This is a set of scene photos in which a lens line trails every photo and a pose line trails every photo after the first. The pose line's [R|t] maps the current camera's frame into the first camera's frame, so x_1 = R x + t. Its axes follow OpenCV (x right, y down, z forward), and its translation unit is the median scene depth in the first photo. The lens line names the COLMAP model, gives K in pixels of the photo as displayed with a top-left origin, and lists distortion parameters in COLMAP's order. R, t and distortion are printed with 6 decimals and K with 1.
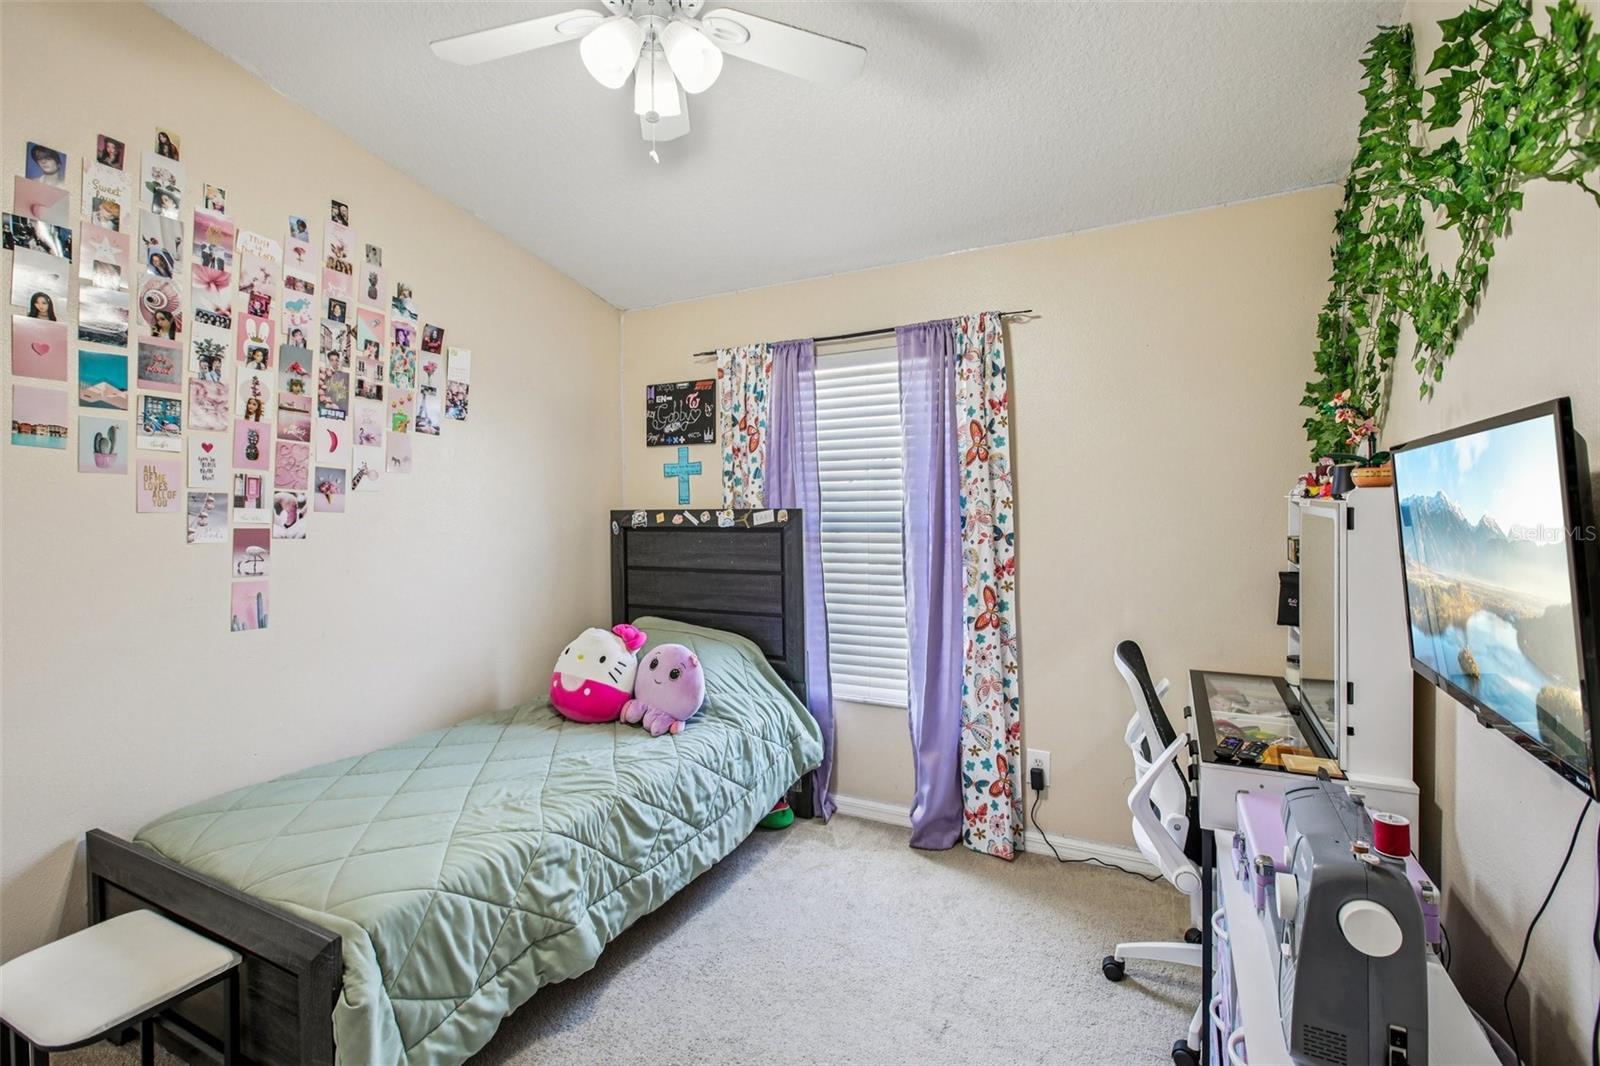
lens RADIAL K [[723.4, 0, 799.5], [0, 723.4, 528.4], [0, 0, 1]] dist [-0.000021, -0.000429]
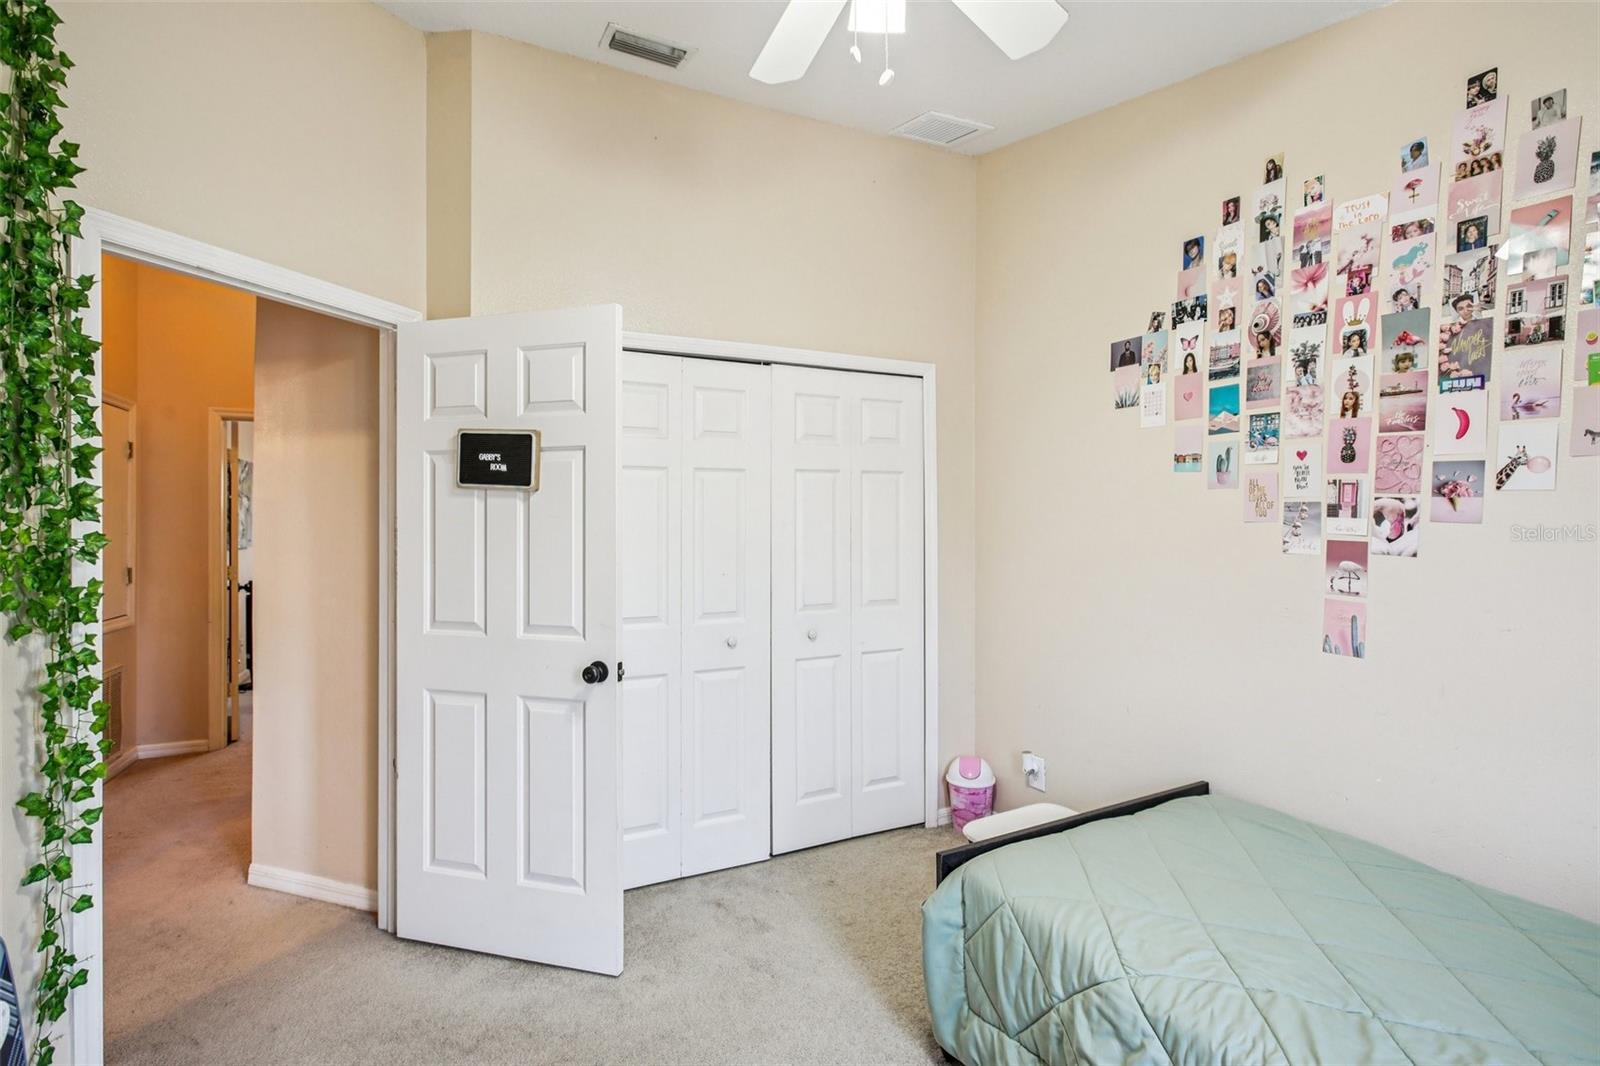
lens RADIAL K [[723.4, 0, 799.8], [0, 723.4, 529.8], [0, 0, 1]] dist [-0.000021, -0.000429]
pose [[-0.604769, 0.020135, -0.796146, 0.343532], [-0.012578, 0.999314, 0.034828, -0.035599], [0.796302, 0.031077, -0.604101, 1.002710]]
